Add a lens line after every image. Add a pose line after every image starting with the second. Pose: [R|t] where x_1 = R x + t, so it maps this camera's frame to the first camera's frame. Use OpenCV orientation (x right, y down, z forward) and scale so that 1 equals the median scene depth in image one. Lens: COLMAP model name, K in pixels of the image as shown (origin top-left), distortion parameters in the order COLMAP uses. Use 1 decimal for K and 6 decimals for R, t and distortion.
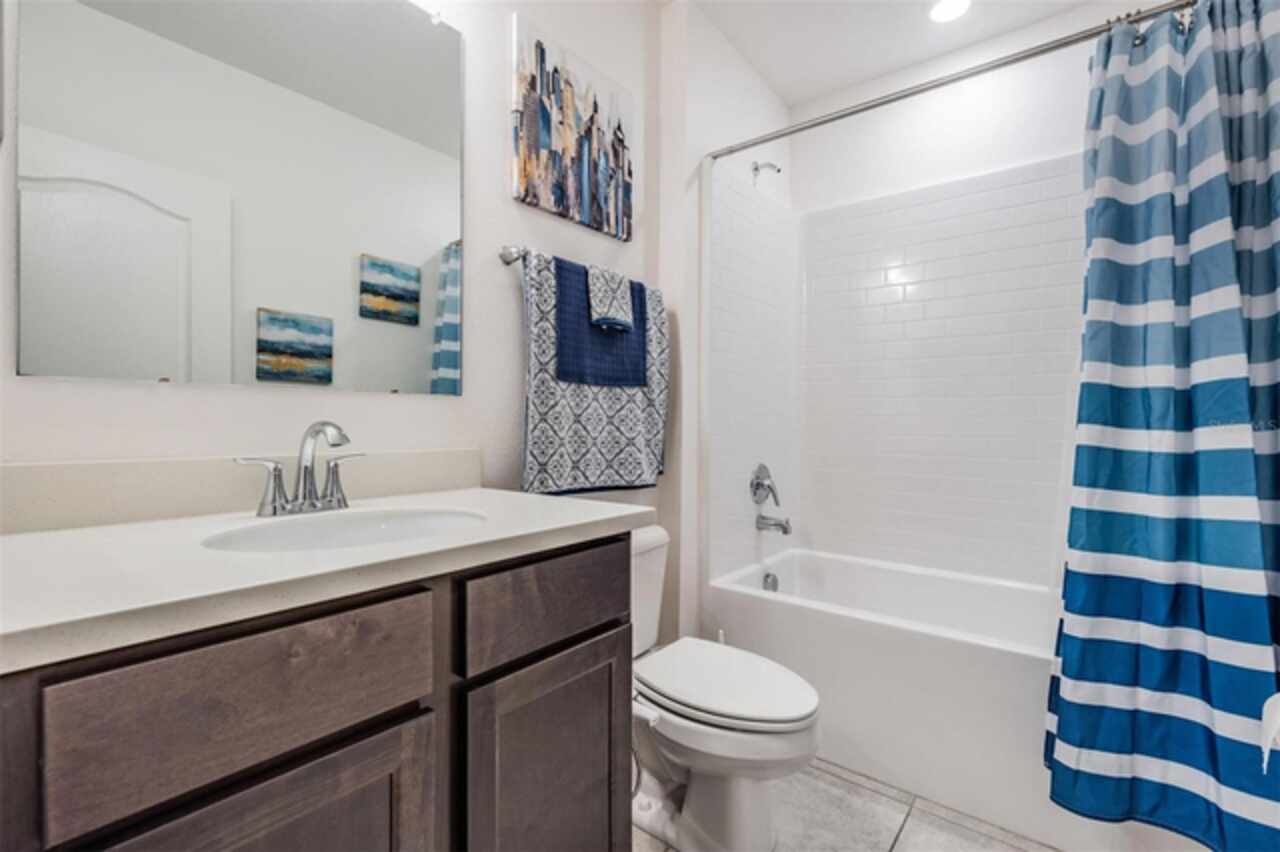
lens RADIAL K [[579.3, 0, 631.9], [0, 579.3, 424.6], [0, 0, 1]] dist [0.002732, 0.000255]
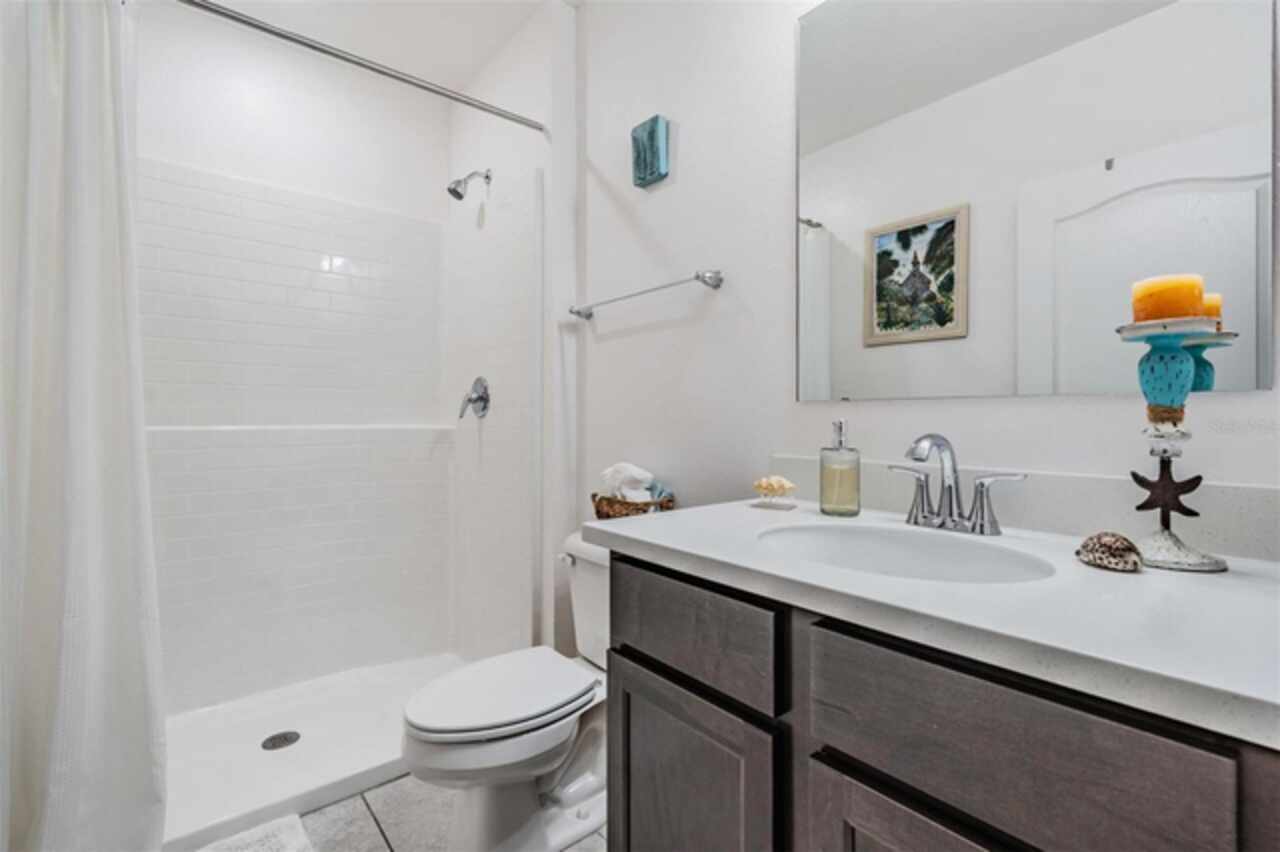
lens RADIAL K [[579.3, 0, 631.9], [0, 579.3, 424.6], [0, 0, 1]] dist [0.002732, 0.000255]
pose [[-0.213724, -0.005417, -0.976879, 0.562825], [-0.005198, 0.999977, -0.004408, -0.012078], [0.976880, 0.004135, -0.213747, 0.858710]]
